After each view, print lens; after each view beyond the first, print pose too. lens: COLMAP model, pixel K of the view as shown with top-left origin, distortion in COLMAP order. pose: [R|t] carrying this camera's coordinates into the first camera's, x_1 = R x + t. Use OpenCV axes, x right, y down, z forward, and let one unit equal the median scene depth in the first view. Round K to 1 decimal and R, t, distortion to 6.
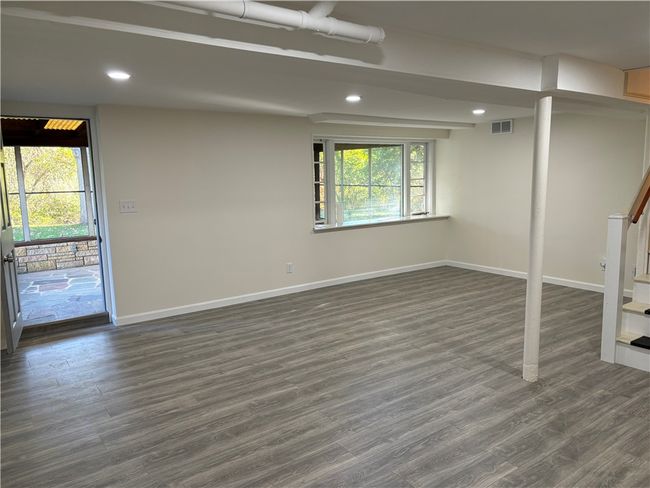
lens RADIAL K [[492.7, 0, 324.7], [0, 492.7, 243.8], [0, 0, 1]] dist [0.033704, -0.008567]
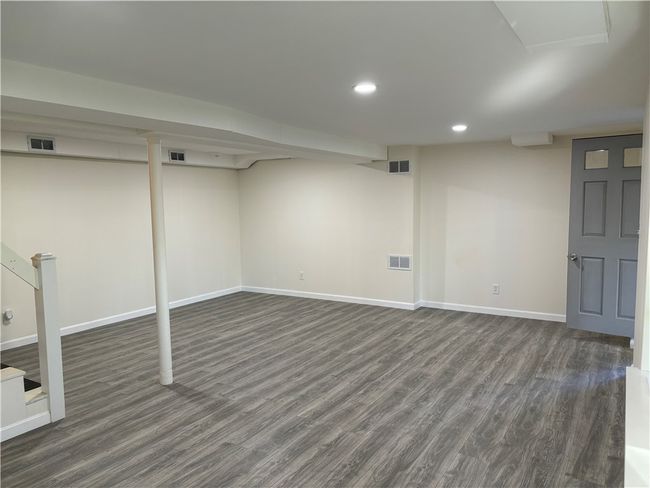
lens RADIAL K [[492.7, 0, 325.0], [0, 492.7, 244.6], [0, 0, 1]] dist [0.033704, -0.008567]
pose [[-0.926165, 0.066754, -0.371163, 0.416059], [-0.021967, 0.972989, 0.229805, -0.267544], [0.376478, 0.220991, -0.899682, 1.820487]]
